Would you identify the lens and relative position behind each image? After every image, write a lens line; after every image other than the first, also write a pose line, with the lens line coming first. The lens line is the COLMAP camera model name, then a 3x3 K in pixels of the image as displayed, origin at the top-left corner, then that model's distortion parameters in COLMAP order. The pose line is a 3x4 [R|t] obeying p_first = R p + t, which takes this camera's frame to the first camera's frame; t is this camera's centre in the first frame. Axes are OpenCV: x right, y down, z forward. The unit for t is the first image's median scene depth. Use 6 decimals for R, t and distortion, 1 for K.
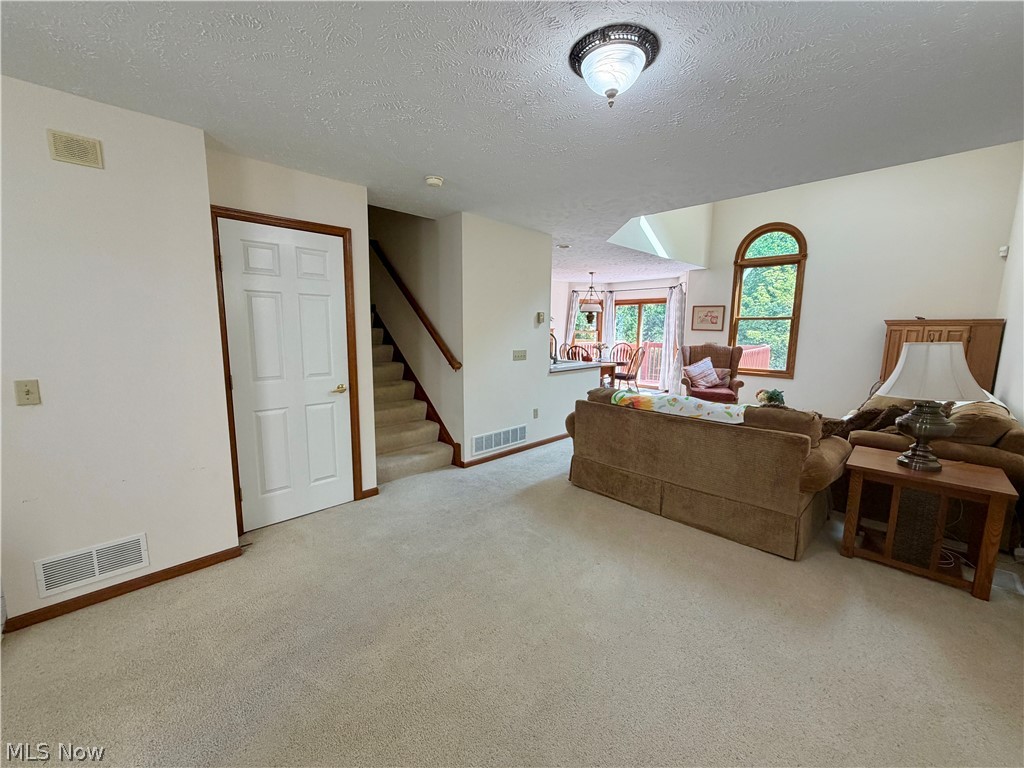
lens RADIAL K [[409.3, 0, 508.1], [0, 409.3, 386.7], [0, 0, 1]] dist [-0.002908, 0.000706]
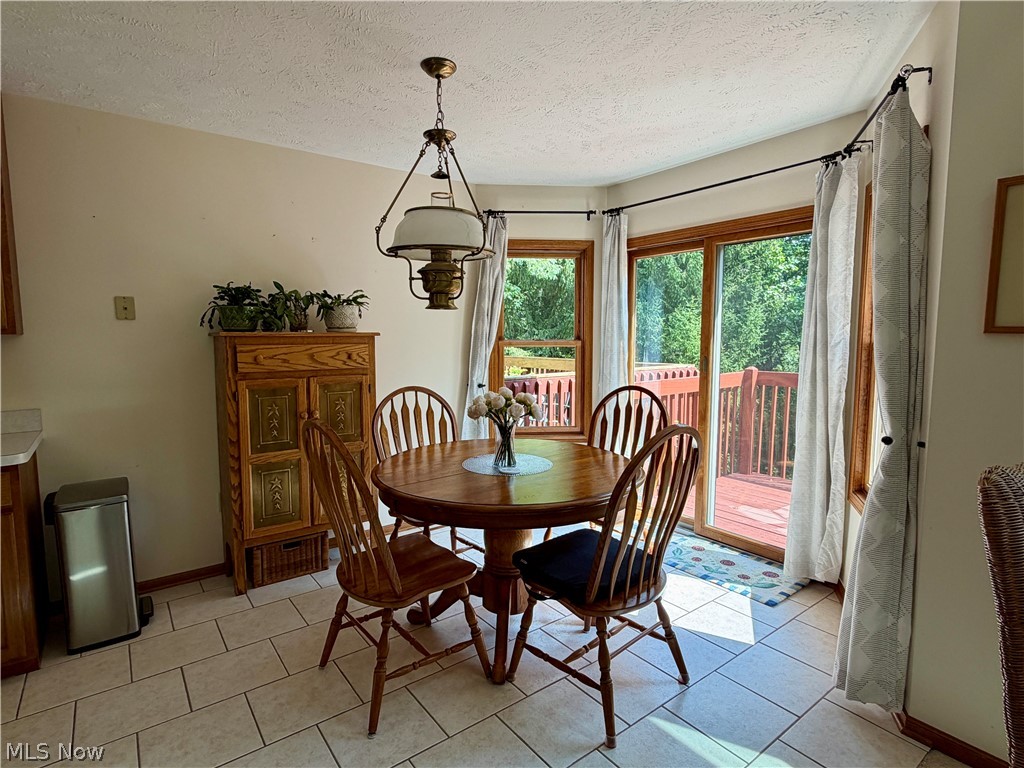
lens RADIAL K [[538.2, 0, 509.6], [0, 538.2, 388.5], [0, 0, 1]] dist [-0.001581, 0.001898]
pose [[0.990987, 0.008792, -0.133672, 0.243016], [-0.014947, 0.998870, -0.045111, -0.087092], [0.133124, 0.046703, 0.989998, 0.638156]]
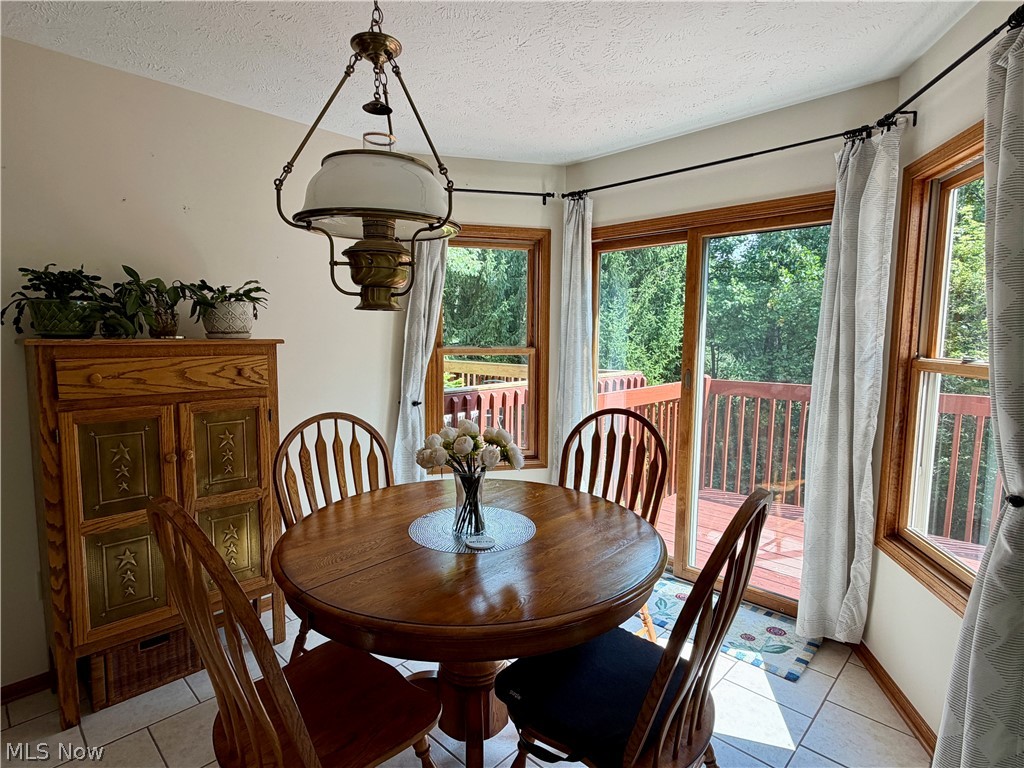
lens RADIAL K [[538.2, 0, 507.0], [0, 538.2, 388.2], [0, 0, 1]] dist [-0.001581, 0.001898]
pose [[0.999789, 0.001693, 0.020481, 0.213577], [-0.000793, 0.999038, -0.043842, -0.103558], [-0.020535, 0.043817, 0.998829, 0.714119]]
